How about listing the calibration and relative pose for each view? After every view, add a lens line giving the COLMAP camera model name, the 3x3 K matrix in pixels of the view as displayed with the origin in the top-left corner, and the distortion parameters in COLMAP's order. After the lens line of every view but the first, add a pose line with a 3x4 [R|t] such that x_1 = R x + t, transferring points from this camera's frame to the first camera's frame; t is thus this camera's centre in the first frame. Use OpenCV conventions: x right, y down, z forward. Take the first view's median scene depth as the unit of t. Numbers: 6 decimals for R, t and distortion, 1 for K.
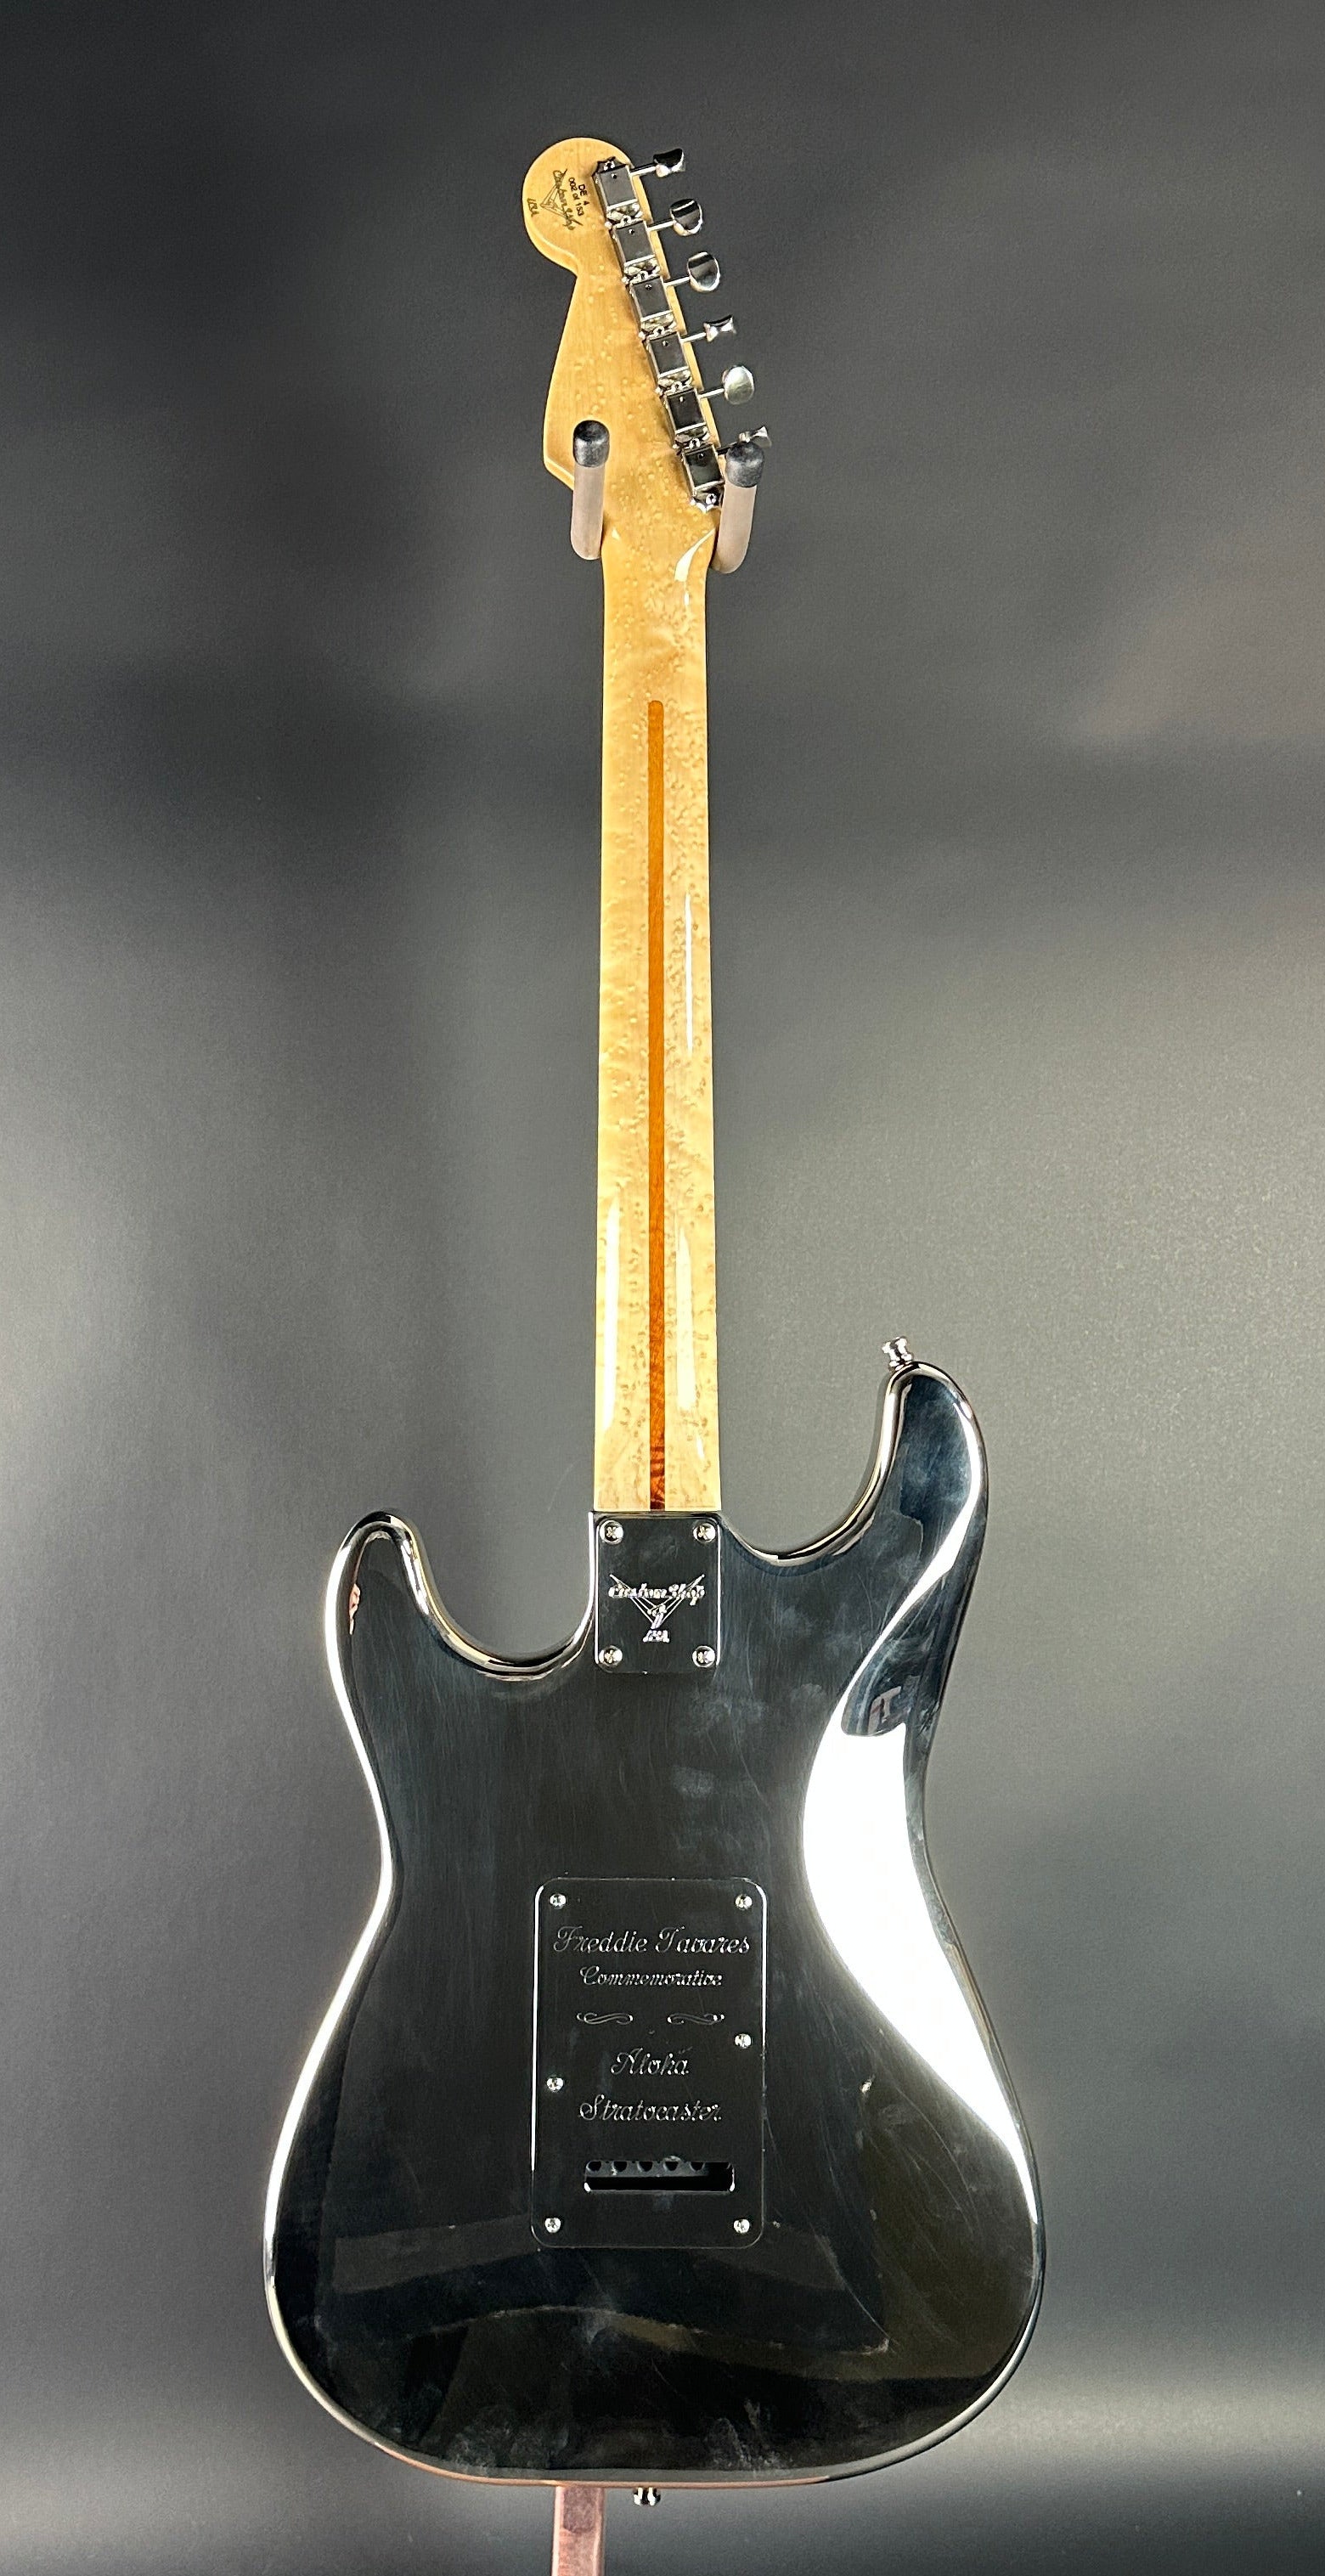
lens RADIAL K [[2474.8, 0, 662.5], [0, 2474.8, 1288.0], [0, 0, 1]] dist [0.095353, -0.263863]
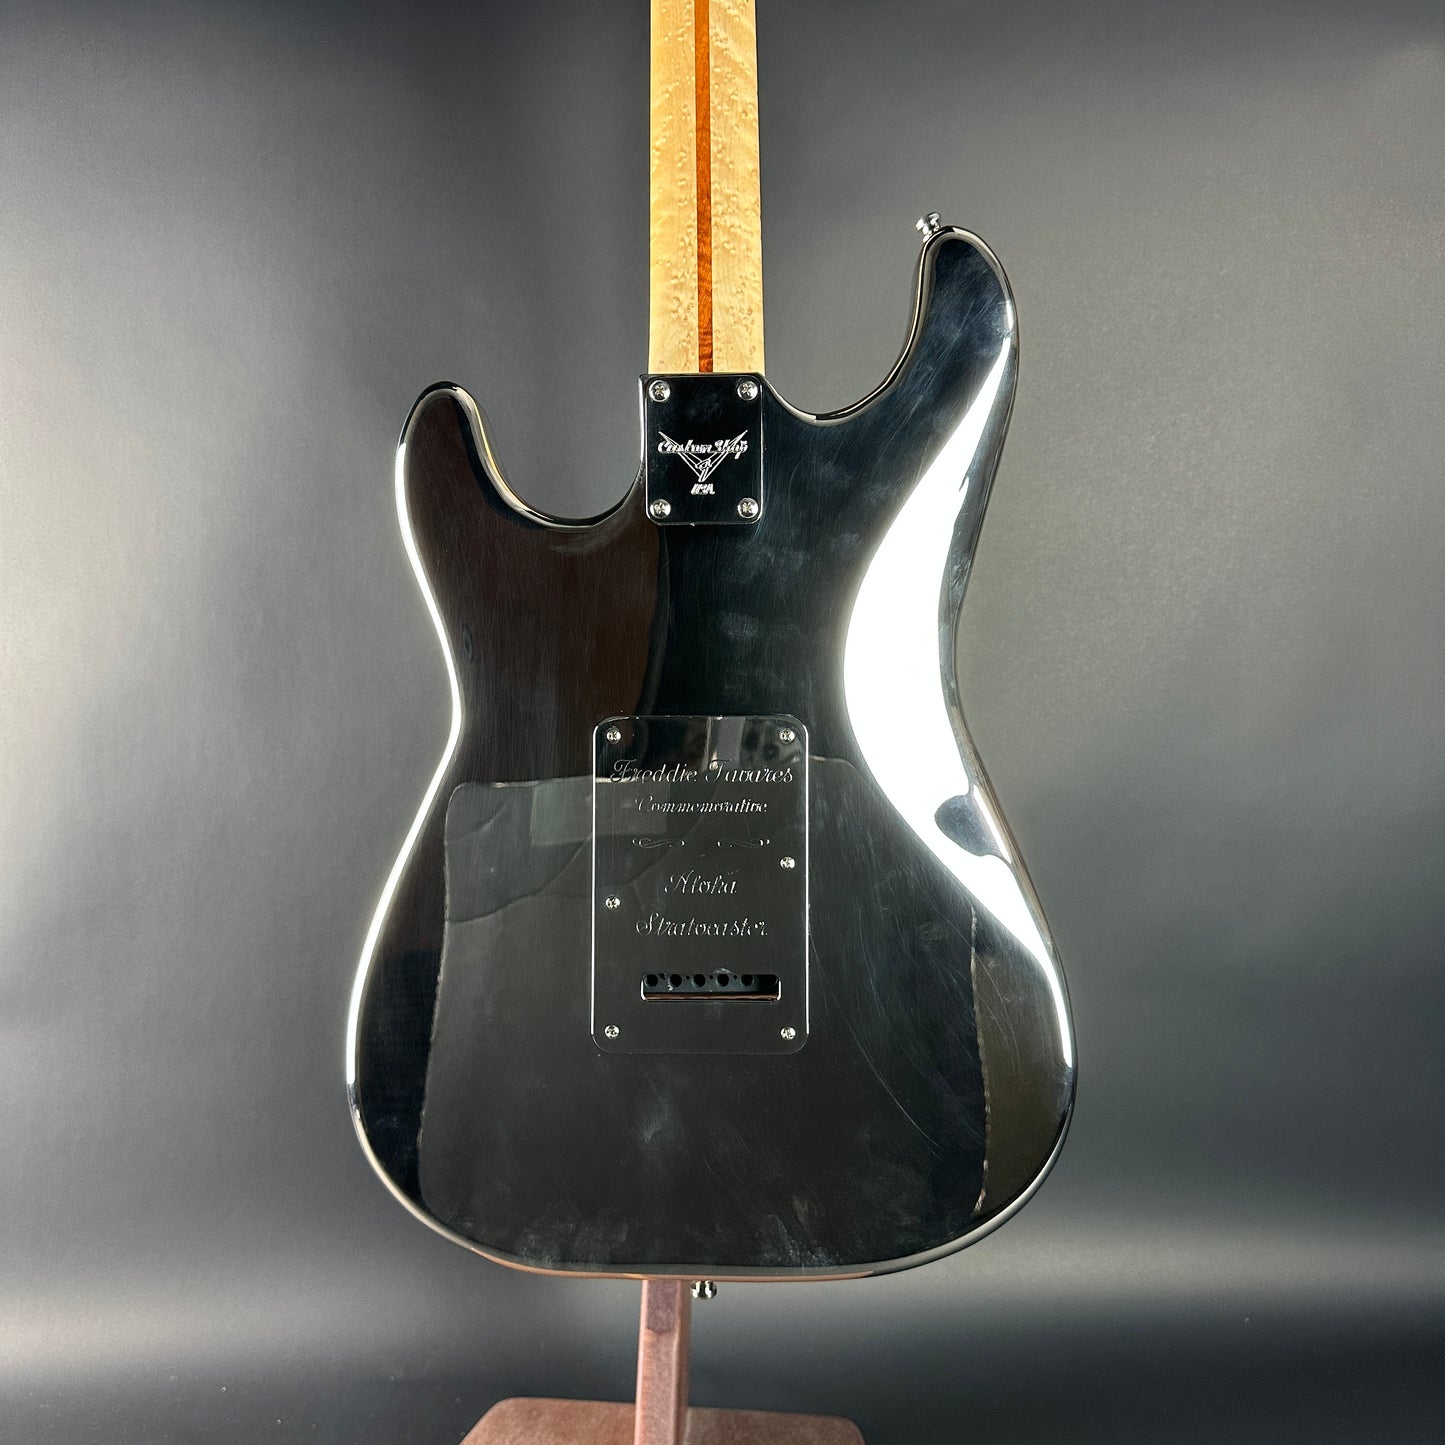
lens RADIAL K [[1382.9, 0, 722.5], [0, 1382.9, 722.5], [0, 0, 1]] dist [0.155844, -0.430370]
pose [[0.999129, -0.010336, -0.040416, 0.028764], [0.011467, 0.999546, 0.027855, 0.223081], [0.040110, -0.028294, 0.998795, 0.402929]]
